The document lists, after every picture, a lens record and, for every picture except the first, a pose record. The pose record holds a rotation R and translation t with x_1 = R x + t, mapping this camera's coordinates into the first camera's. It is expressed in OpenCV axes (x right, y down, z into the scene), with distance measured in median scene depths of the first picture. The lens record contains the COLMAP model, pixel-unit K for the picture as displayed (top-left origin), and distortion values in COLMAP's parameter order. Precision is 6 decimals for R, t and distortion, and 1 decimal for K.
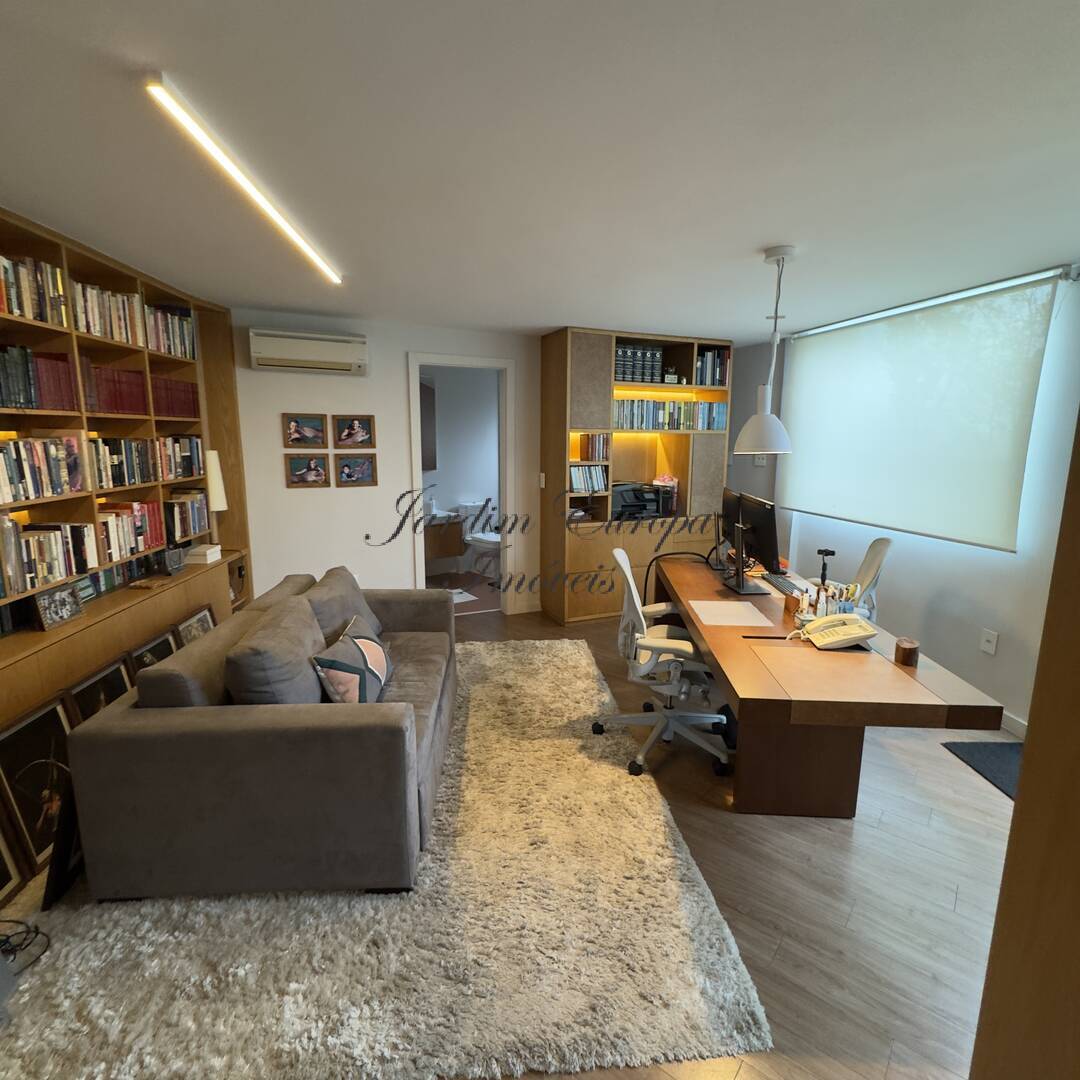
lens RADIAL K [[579.3, 0, 539.5], [0, 579.3, 539.2], [0, 0, 1]] dist [-0.002992, 0.000717]
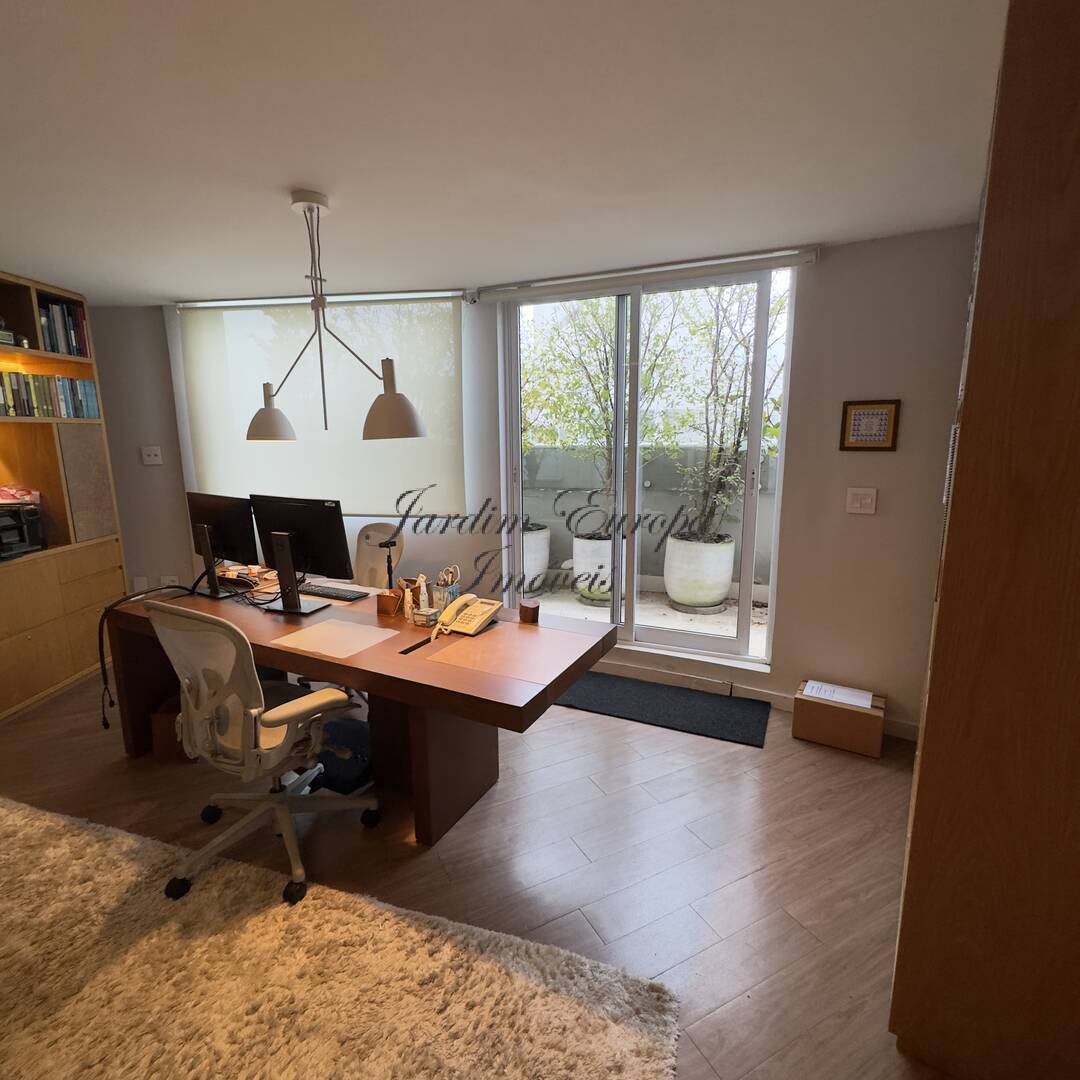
lens RADIAL K [[579.3, 0, 540.0], [0, 579.3, 539.4], [0, 0, 1]] dist [-0.002992, 0.000717]
pose [[0.388401, -0.172263, 0.905246, -0.219302], [0.167910, 0.979155, 0.114285, -0.041695], [-0.906063, 0.107612, 0.409230, 0.307980]]
